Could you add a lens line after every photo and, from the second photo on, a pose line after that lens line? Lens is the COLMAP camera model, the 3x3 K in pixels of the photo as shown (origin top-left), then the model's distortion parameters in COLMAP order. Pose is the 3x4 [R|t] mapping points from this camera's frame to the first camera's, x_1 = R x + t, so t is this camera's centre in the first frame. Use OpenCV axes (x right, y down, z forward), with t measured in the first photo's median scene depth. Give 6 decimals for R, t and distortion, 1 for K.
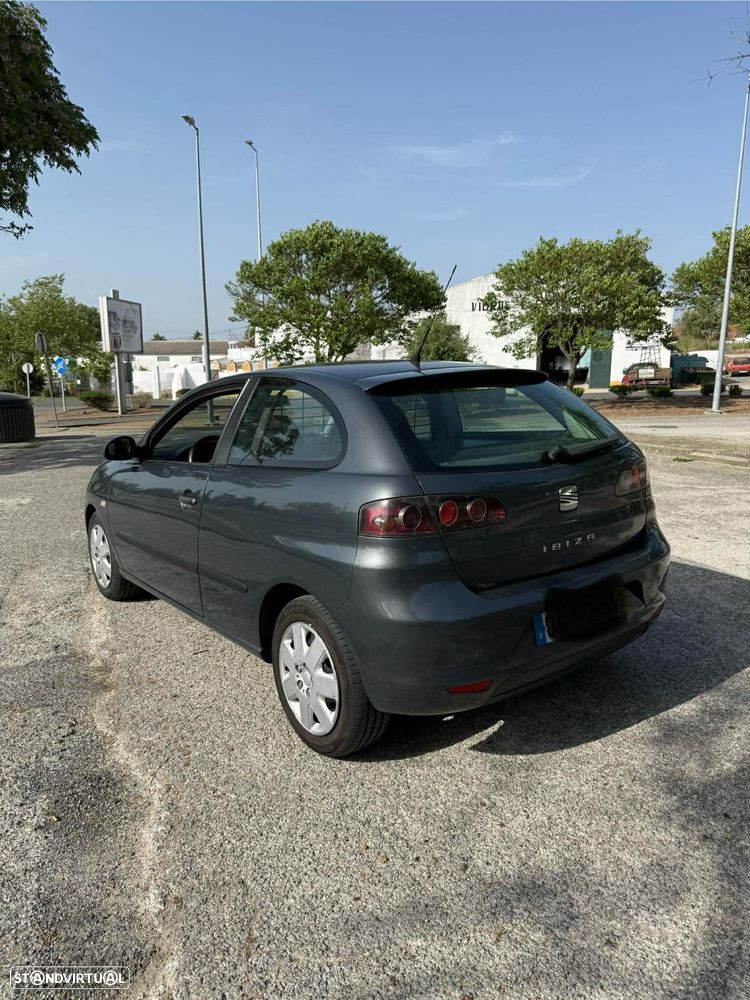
lens RADIAL K [[703.5, 0, 370.1], [0, 703.5, 483.8], [0, 0, 1]] dist [0.115666, -0.185839]
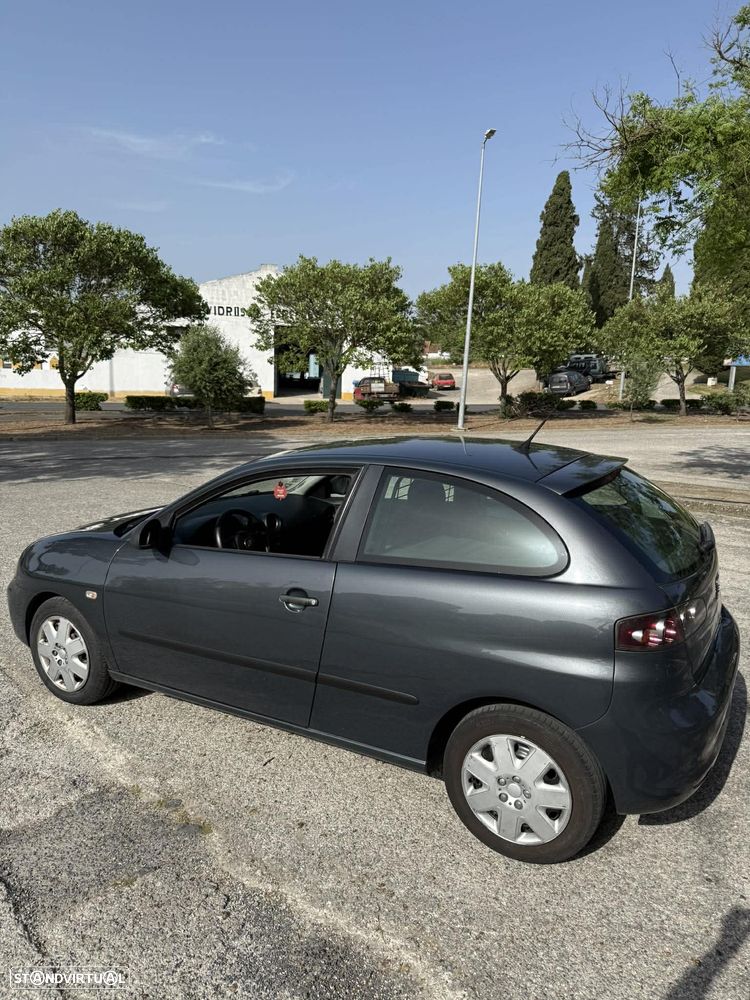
lens RADIAL K [[703.3, 0, 375.0], [0, 703.3, 500.0], [0, 0, 1]] dist [0.041123, -0.063759]
pose [[0.917129, -0.033979, 0.397140, -0.080294], [0.025443, 0.999318, 0.026743, -0.019380], [-0.397778, -0.014422, 0.917368, 0.024732]]
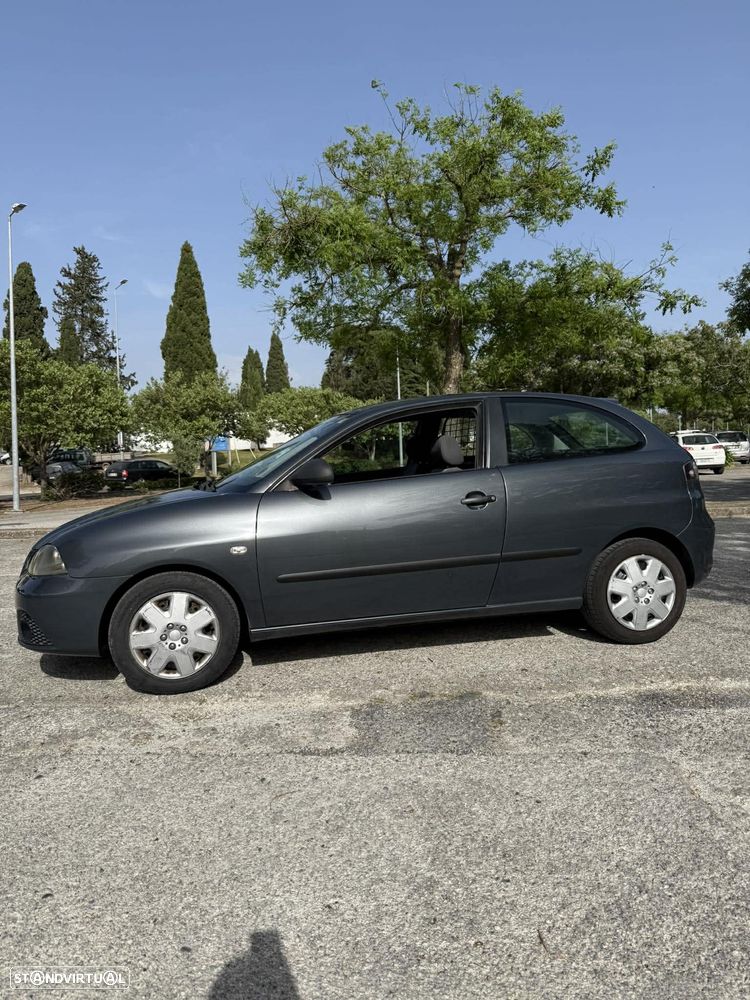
lens RADIAL K [[703.3, 0, 375.0], [0, 703.3, 500.0], [0, 0, 1]] dist [0.041123, -0.063759]
pose [[0.425188, -0.043752, 0.904047, -0.207094], [0.170489, 0.984823, -0.032523, 0.005040], [-0.888903, 0.167958, 0.426194, 0.106266]]
